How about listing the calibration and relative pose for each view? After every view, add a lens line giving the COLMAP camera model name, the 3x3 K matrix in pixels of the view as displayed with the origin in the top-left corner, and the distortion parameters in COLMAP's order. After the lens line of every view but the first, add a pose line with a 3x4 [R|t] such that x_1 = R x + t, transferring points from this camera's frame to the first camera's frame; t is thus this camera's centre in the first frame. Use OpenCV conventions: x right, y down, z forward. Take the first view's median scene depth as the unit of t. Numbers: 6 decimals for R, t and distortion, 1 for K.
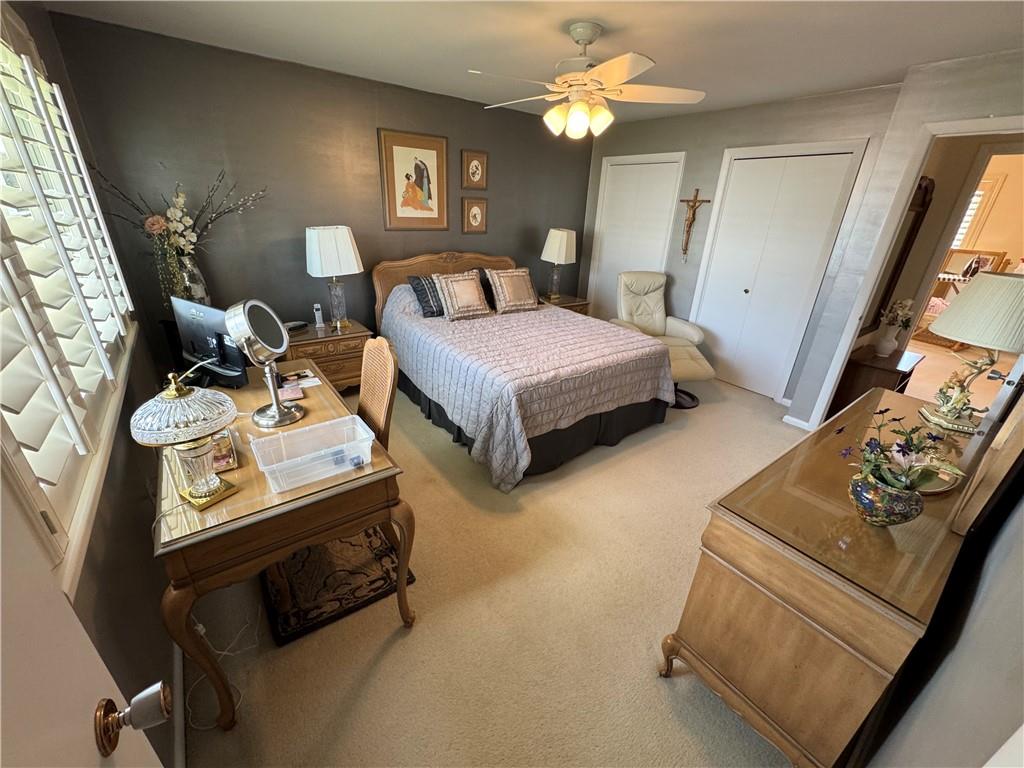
lens RADIAL K [[409.1, 0, 510.9], [0, 409.1, 382.8], [0, 0, 1]] dist [-0.003243, 0.000179]
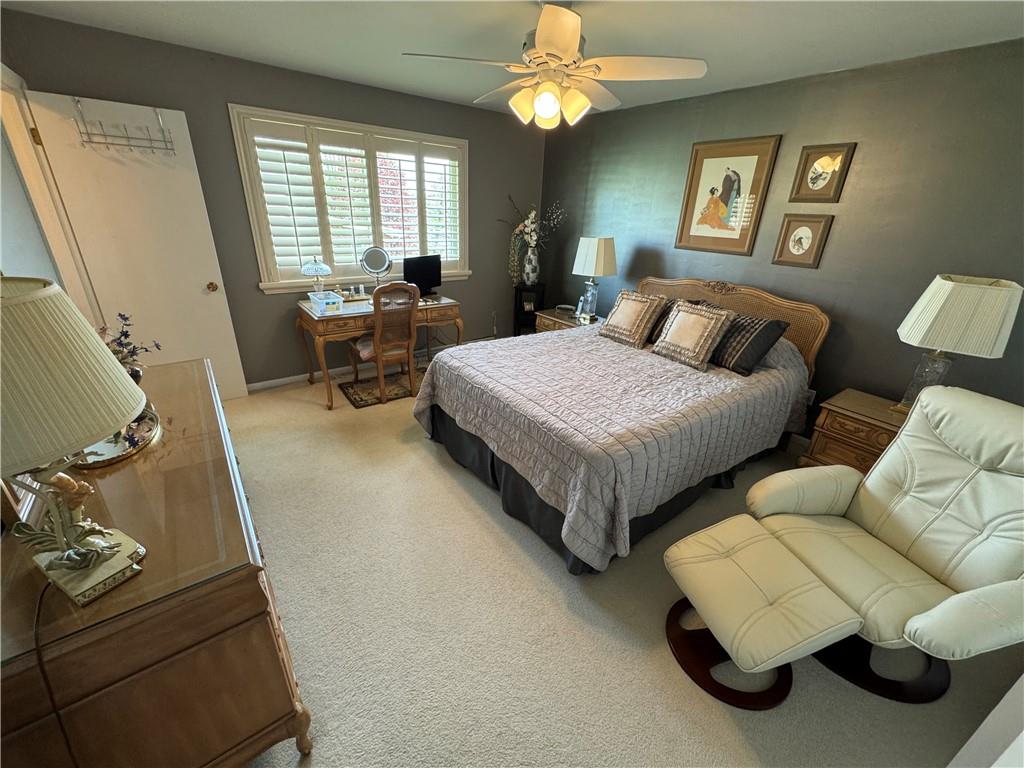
lens RADIAL K [[409.1, 0, 510.9], [0, 409.1, 382.8], [0, 0, 1]] dist [-0.003243, 0.000179]
pose [[0.009648, 0.346375, -0.938047, 0.725063], [-0.445447, 0.841359, 0.306091, -0.236967], [0.895256, 0.414897, 0.162409, 0.651722]]
